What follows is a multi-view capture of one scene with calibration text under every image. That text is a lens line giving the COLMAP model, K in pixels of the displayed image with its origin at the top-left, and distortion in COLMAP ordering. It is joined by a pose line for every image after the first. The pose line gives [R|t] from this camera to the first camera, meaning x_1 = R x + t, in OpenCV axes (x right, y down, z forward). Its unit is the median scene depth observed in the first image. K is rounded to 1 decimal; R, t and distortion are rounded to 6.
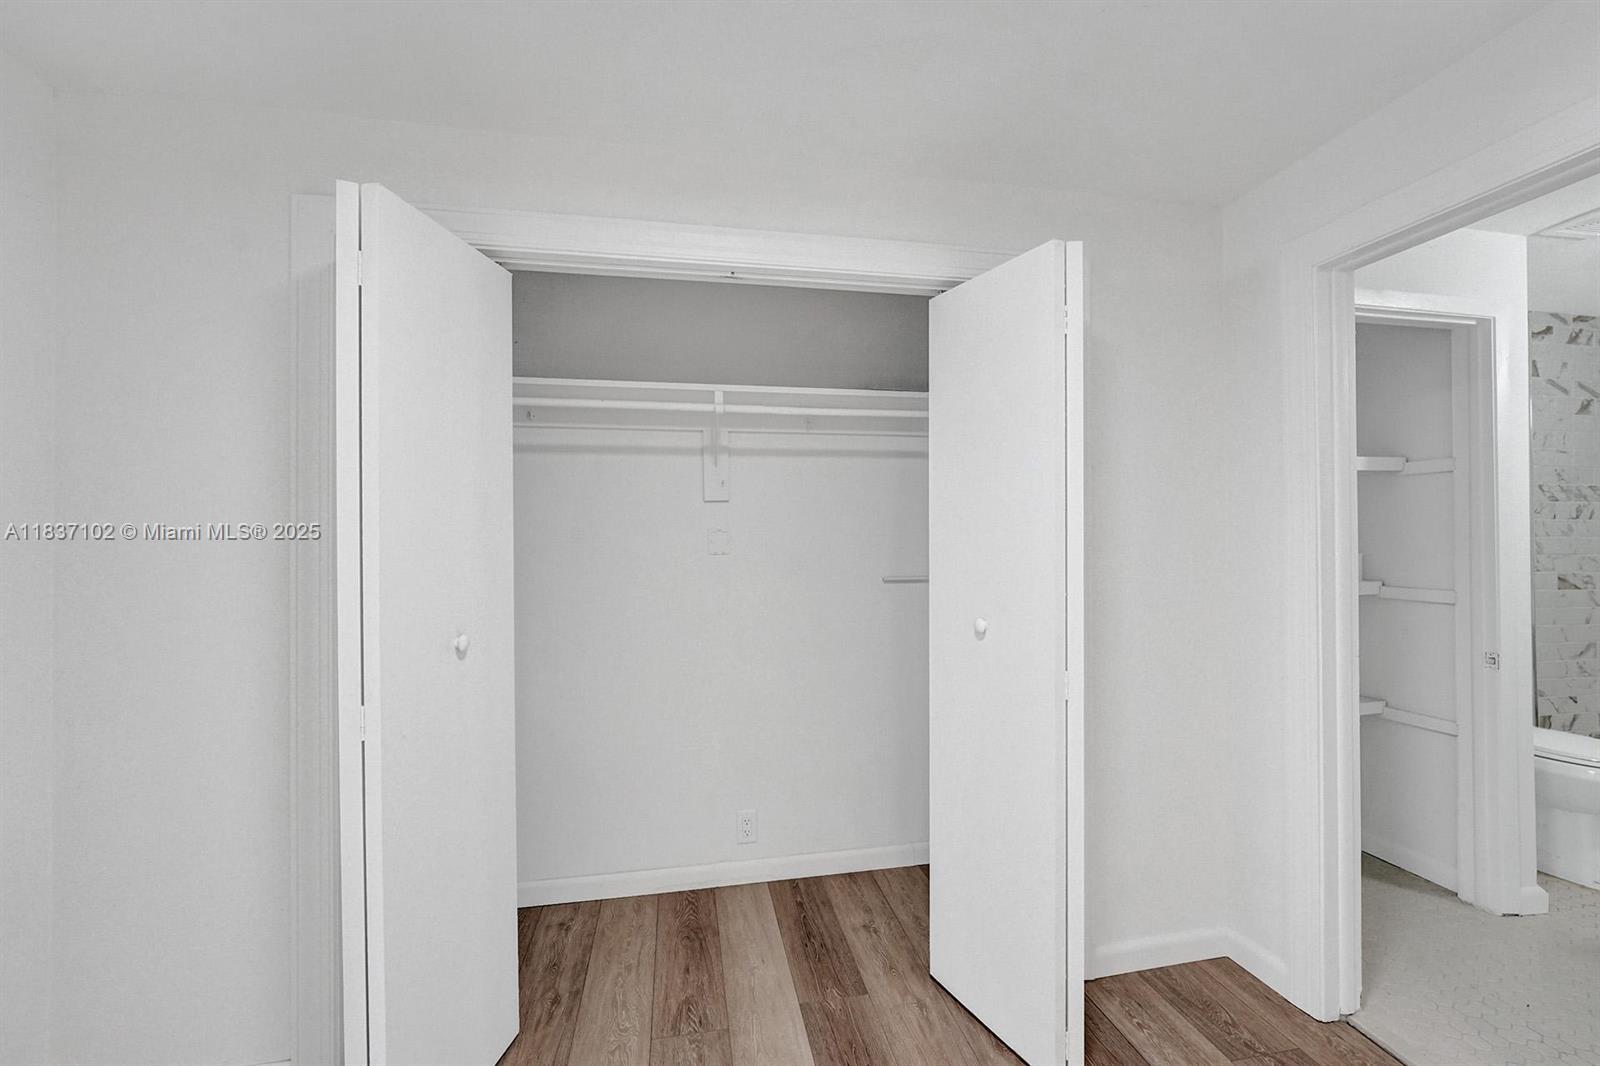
lens RADIAL K [[667.8, 0, 800.0], [0, 667.8, 533.0], [0, 0, 1]] dist [-0.001195, -0.000205]
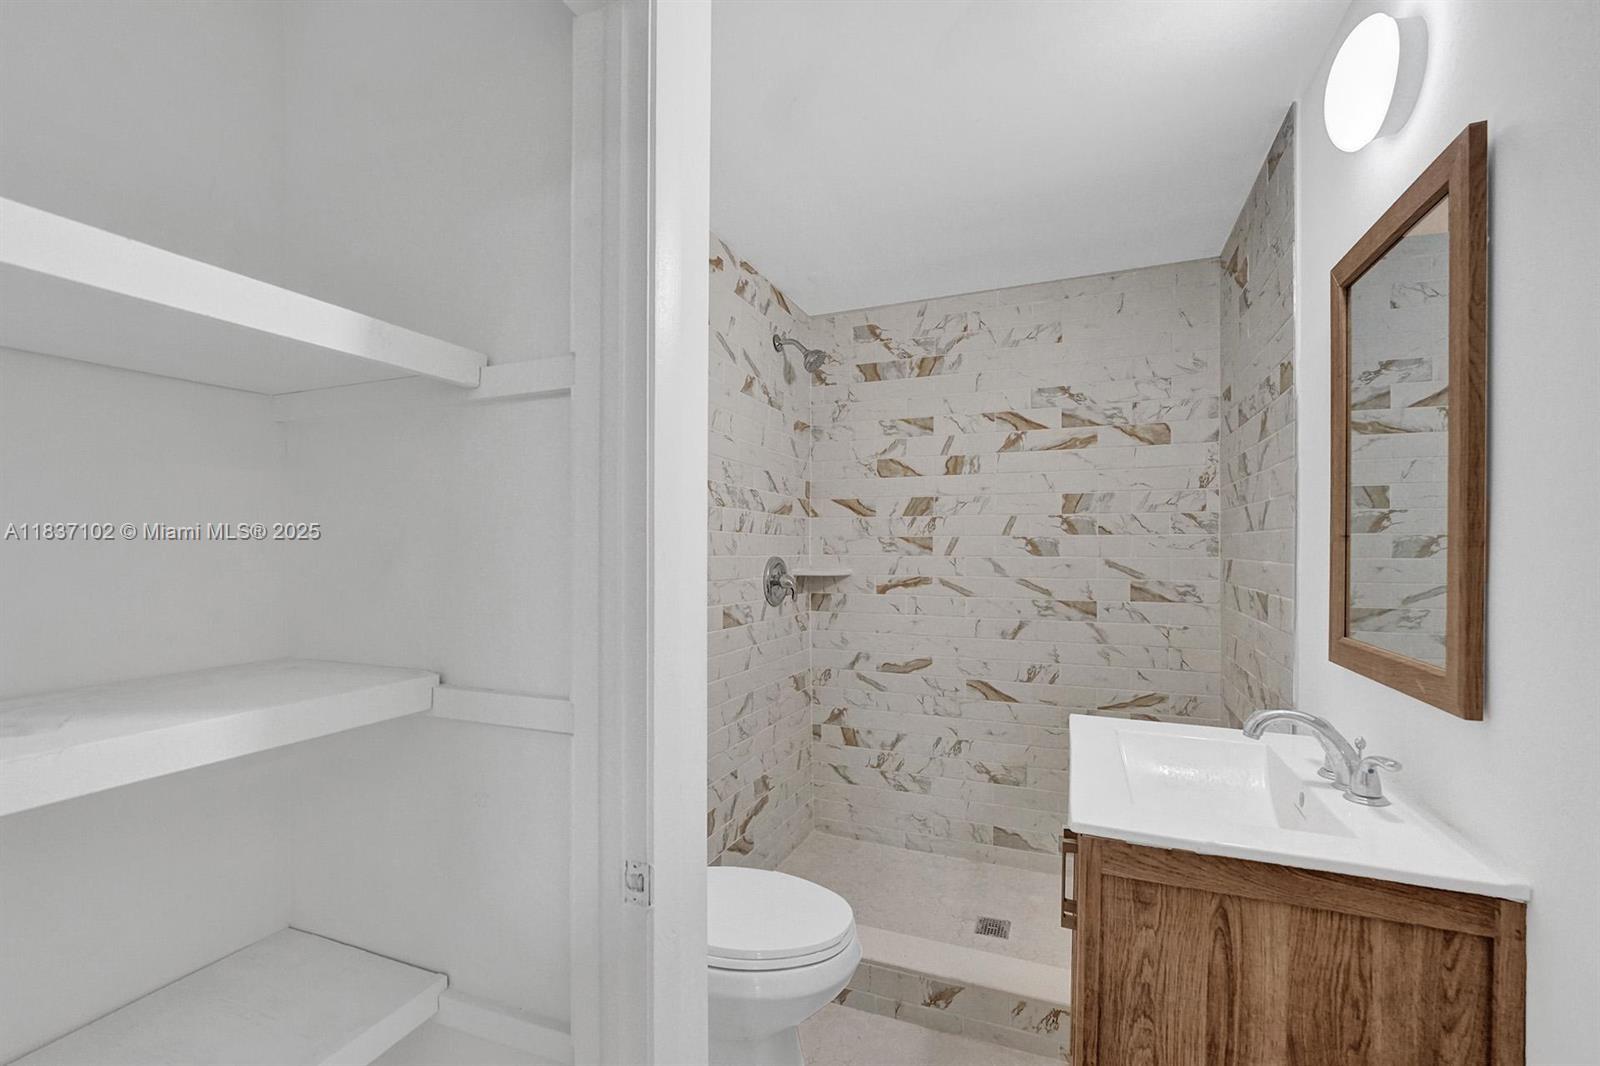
lens RADIAL K [[667.8, 0, 800.0], [0, 667.8, 533.0], [0, 0, 1]] dist [-0.001195, -0.000205]
pose [[0.545388, 0.027477, 0.837733, 0.579695], [-0.007435, 0.999582, -0.027945, 0.000671], [-0.838150, 0.009012, 0.545365, 0.539939]]
